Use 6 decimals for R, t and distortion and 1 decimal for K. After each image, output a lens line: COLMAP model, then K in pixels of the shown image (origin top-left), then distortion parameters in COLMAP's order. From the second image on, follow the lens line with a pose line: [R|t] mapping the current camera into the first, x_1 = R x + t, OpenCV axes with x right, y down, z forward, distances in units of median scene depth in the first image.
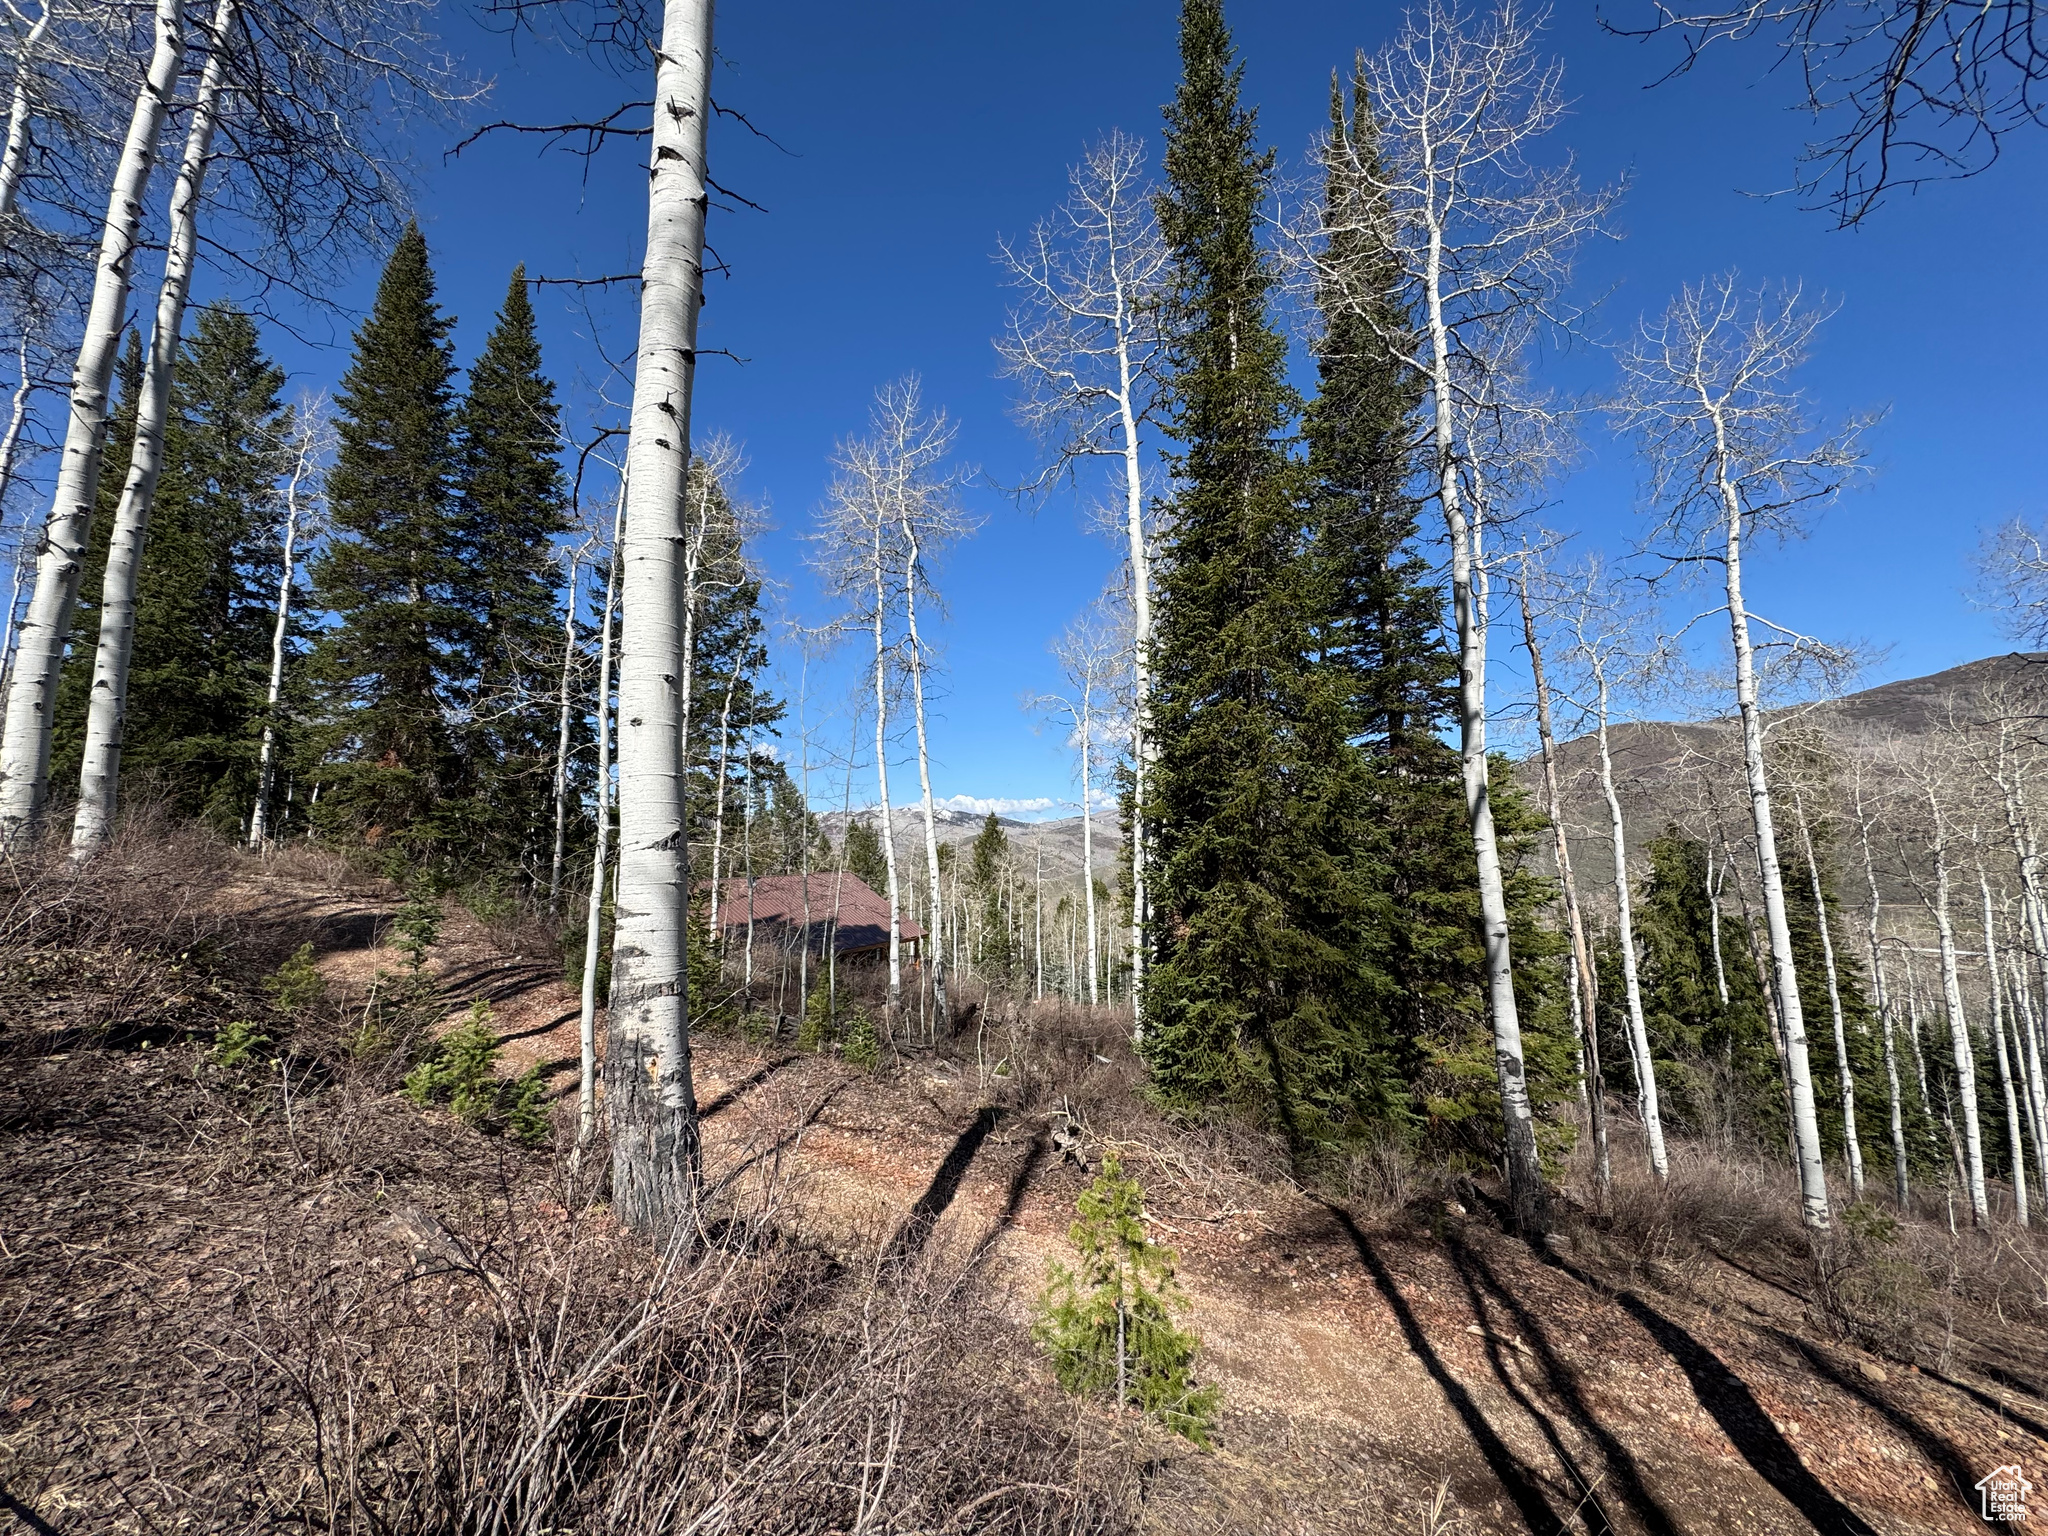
lens RADIAL K [[809.4, 0, 1020.7], [0, 809.4, 770.6], [0, 0, 1]] dist [-0.001731, 0.000090]
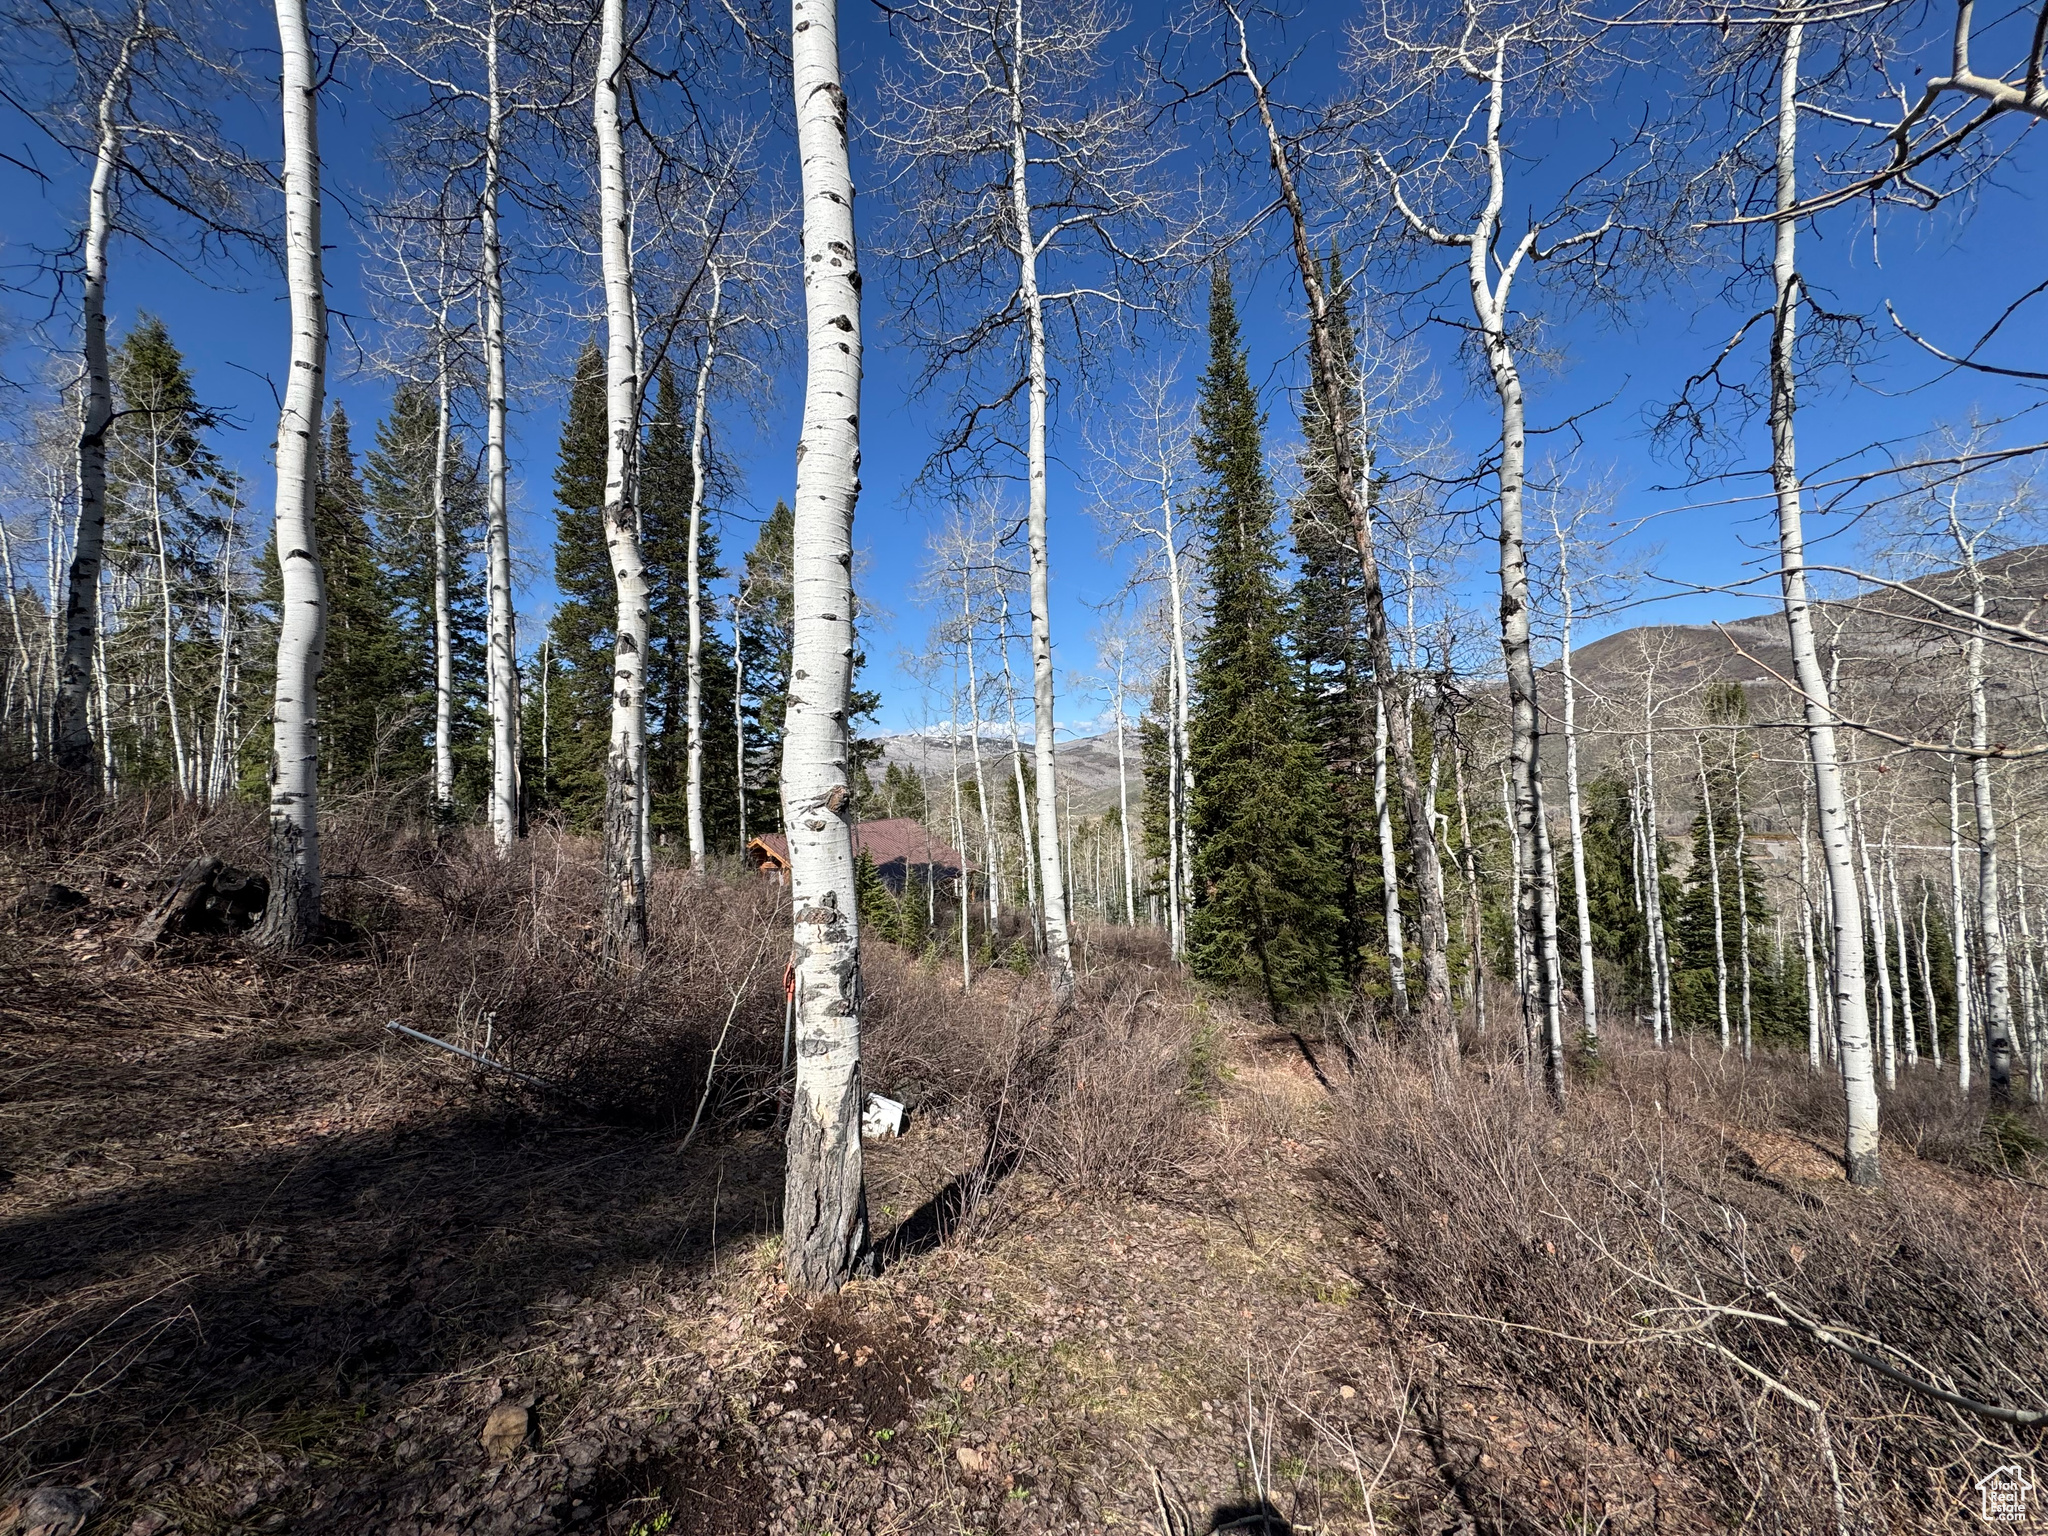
lens RADIAL K [[809.4, 0, 1020.7], [0, 809.4, 770.6], [0, 0, 1]] dist [-0.001731, 0.000090]
pose [[0.999459, -0.029345, -0.014876, -0.175582], [0.030643, 0.994893, 0.096170, -0.235675], [0.011978, -0.096574, 0.995254, -0.695903]]
